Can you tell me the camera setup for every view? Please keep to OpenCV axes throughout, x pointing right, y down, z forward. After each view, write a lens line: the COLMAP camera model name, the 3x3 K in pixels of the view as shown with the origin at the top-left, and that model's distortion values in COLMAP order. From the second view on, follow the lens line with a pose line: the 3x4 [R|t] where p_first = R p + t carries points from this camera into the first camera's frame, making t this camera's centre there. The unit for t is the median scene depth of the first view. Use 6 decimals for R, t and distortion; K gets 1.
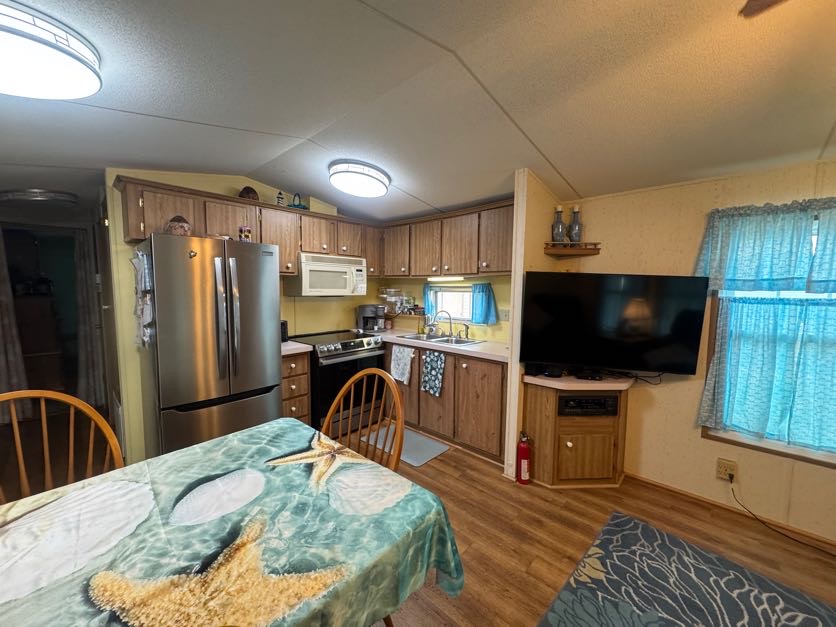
lens RADIAL K [[331.2, 0, 417.4], [0, 331.2, 313.0], [0, 0, 1]] dist [-0.001550, 0.000403]
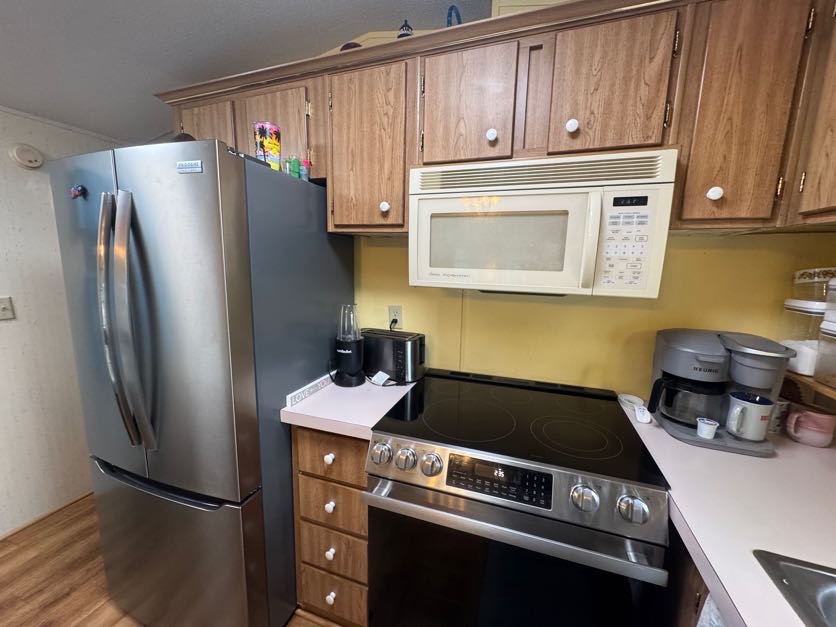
lens RADIAL K [[331.2, 0, 415.7], [0, 331.2, 311.2], [0, 0, 1]] dist [-0.001550, 0.000403]
pose [[0.398493, 0.143913, -0.905810, 0.005149], [-0.086490, 0.989108, 0.119098, -0.107236], [0.913084, 0.030884, 0.406600, 1.333612]]
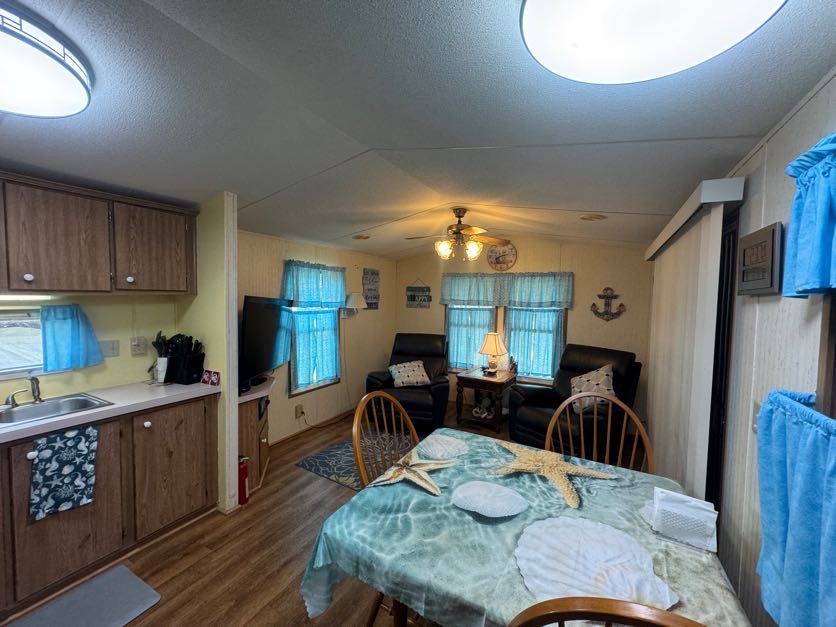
lens RADIAL K [[331.2, 0, 418.5], [0, 331.2, 313.2], [0, 0, 1]] dist [-0.001550, 0.000403]
pose [[-0.246169, -0.053475, 0.967751, -0.874666], [0.059455, 0.995763, 0.070147, -0.118952], [-0.967402, 0.074805, -0.241947, 0.784218]]
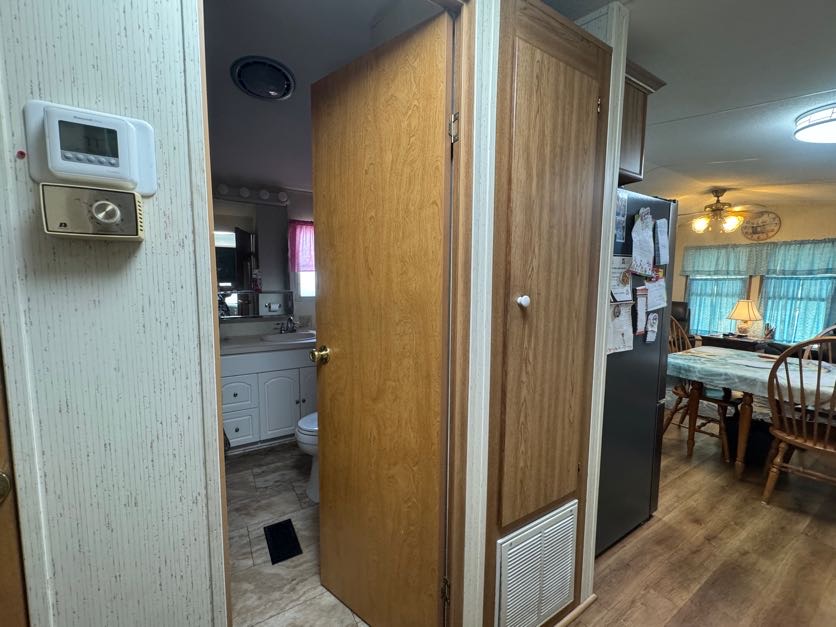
lens RADIAL K [[342.5, 0, 422.9], [0, 342.5, 313.8], [0, 0, 1]] dist [-0.002127, 0.000749]
pose [[0.253984, -0.090056, 0.963007, -1.714684], [0.067517, 0.994878, 0.075229, -0.048795], [-0.964849, 0.045912, 0.258764, 1.313849]]
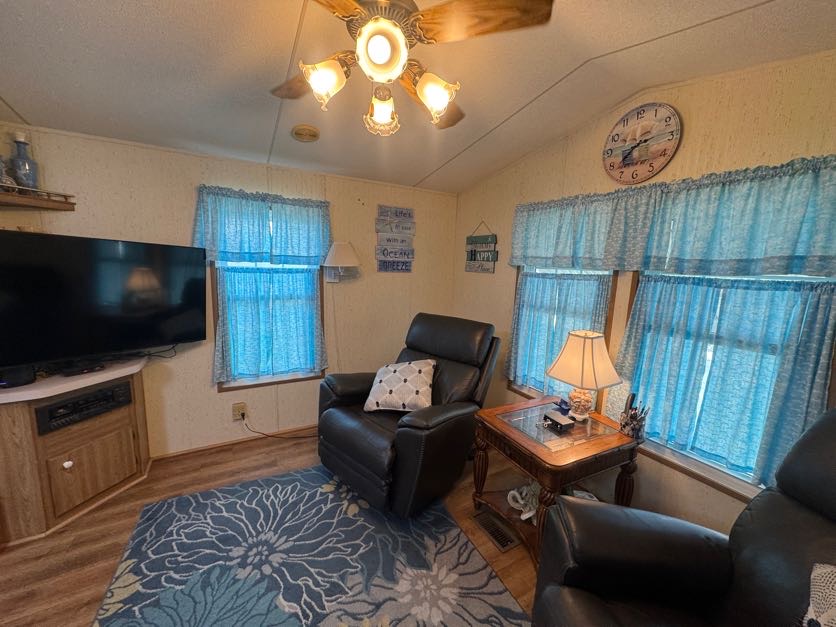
lens RADIAL K [[331.2, 0, 418.1], [0, 331.2, 313.4], [0, 0, 1]] dist [-0.001550, 0.000403]
pose [[0.297597, -0.135917, 0.944967, 0.035675], [0.043998, 0.990715, 0.128641, -0.006539], [-0.953677, 0.003293, 0.300814, 0.011943]]
